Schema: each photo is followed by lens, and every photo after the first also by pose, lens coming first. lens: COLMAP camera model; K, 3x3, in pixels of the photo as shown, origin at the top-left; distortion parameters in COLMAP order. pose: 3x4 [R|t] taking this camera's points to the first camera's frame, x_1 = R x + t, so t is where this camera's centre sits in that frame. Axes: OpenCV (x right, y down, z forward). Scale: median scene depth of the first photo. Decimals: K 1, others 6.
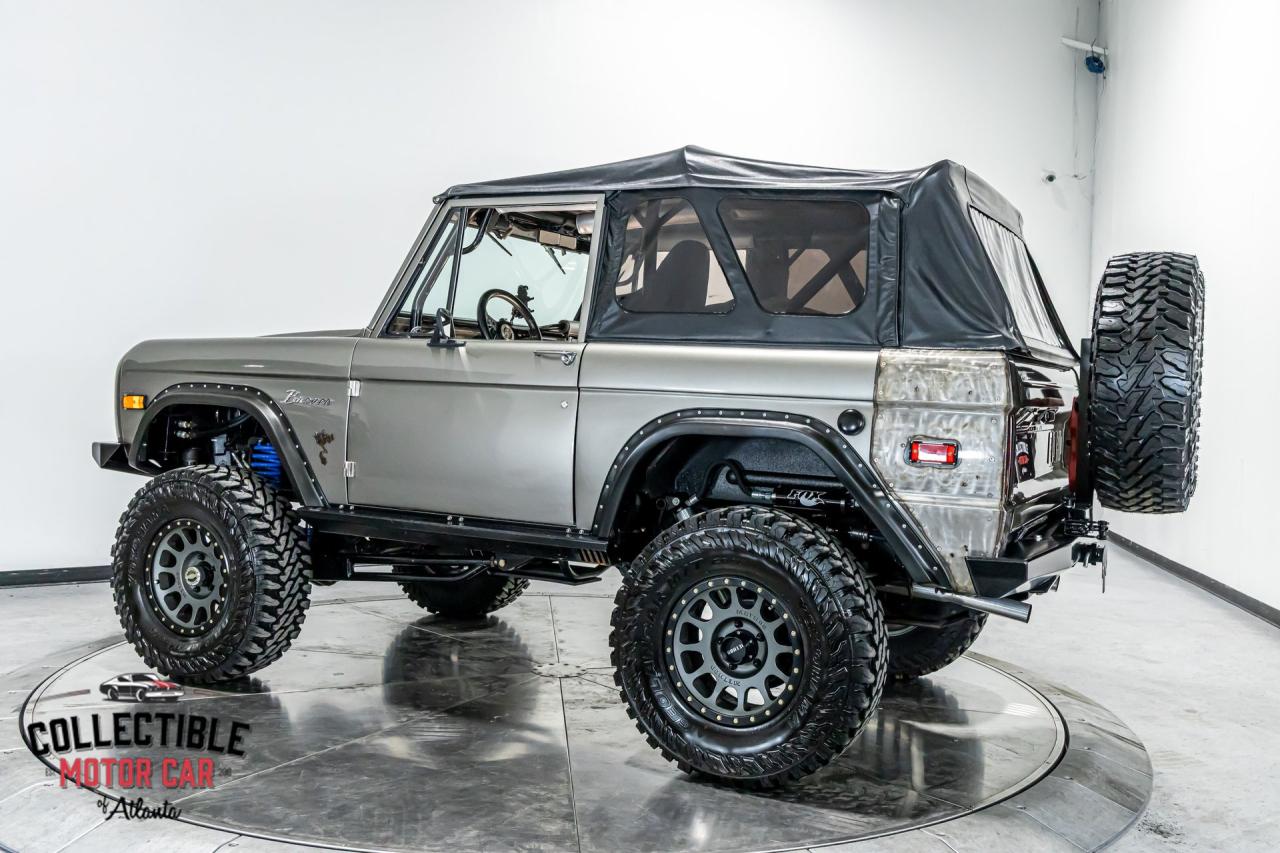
lens RADIAL K [[1300.2, 0, 640.0], [0, 1300.2, 426.5], [0, 0, 1]] dist [0.007500, -0.009198]
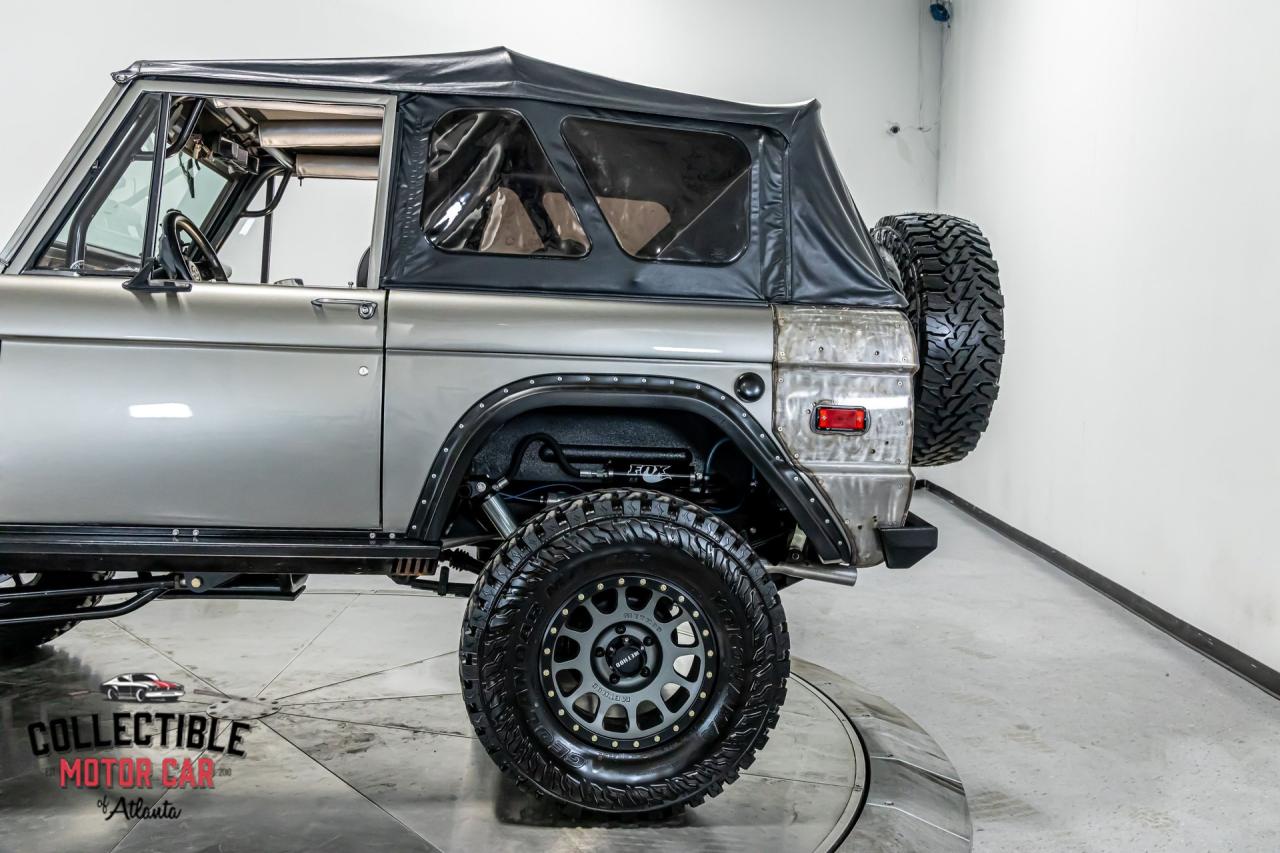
lens RADIAL K [[1300.2, 0, 640.0], [0, 1300.2, 426.5], [0, 0, 1]] dist [0.007500, -0.009198]
pose [[0.817825, -0.046483, 0.573587, -0.403159], [0.017064, 0.998253, 0.056567, -0.027840], [-0.575214, -0.036474, 0.817189, 0.315902]]
